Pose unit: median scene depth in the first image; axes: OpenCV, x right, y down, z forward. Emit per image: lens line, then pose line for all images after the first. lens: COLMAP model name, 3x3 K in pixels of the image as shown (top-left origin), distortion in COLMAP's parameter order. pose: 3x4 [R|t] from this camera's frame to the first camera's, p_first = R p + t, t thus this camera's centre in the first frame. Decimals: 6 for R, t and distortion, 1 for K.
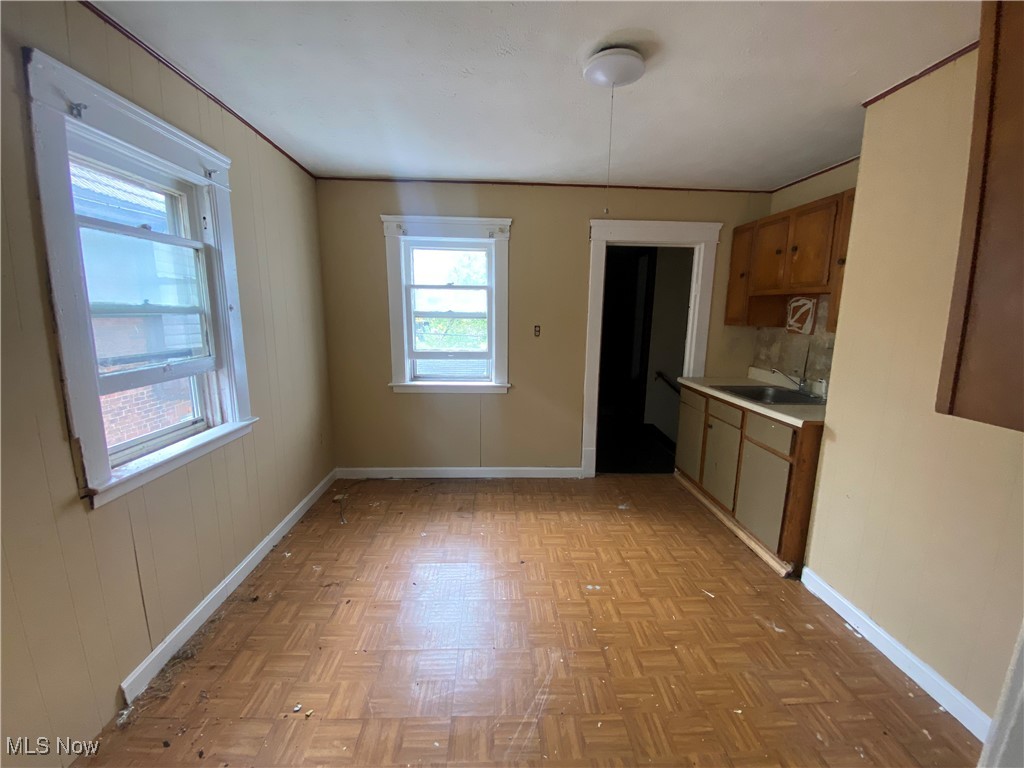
lens RADIAL K [[413.9, 0, 512.0], [0, 413.9, 384.3], [0, 0, 1]] dist [-0.005089, -0.007465]
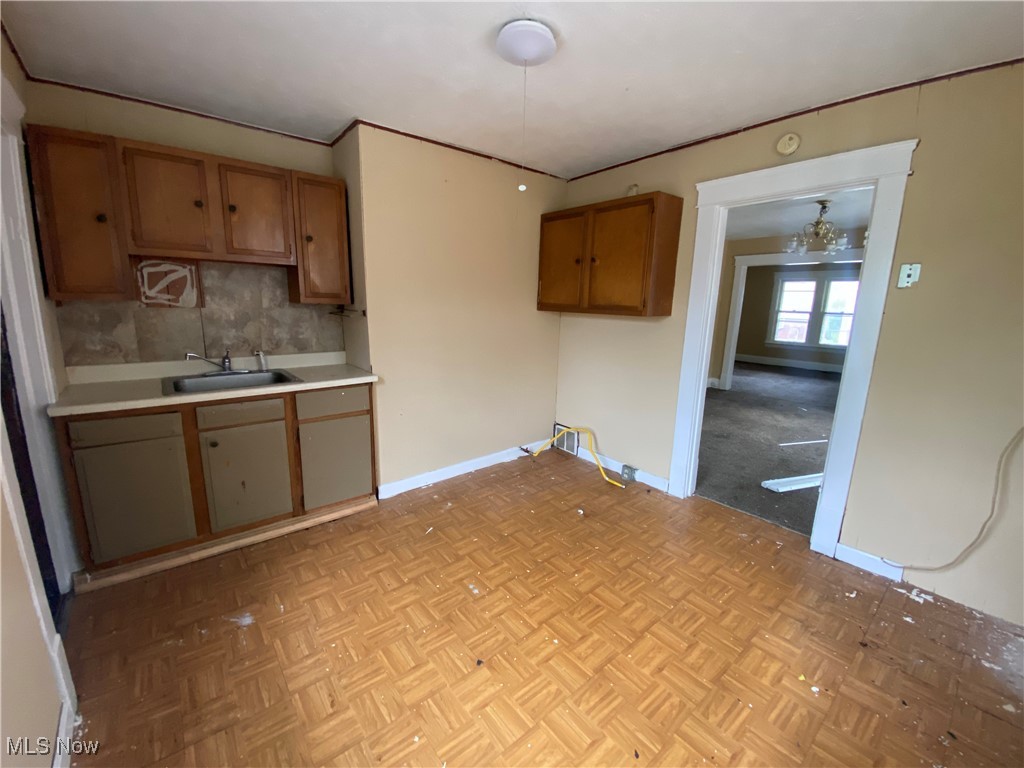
lens RADIAL K [[413.9, 0, 508.8], [0, 413.9, 382.5], [0, 0, 1]] dist [-0.005089, -0.007465]
pose [[-0.607494, -0.178516, 0.774004, -0.383257], [0.107586, 0.946948, 0.302844, -0.170998], [-0.787004, 0.267248, -0.556060, 1.057629]]
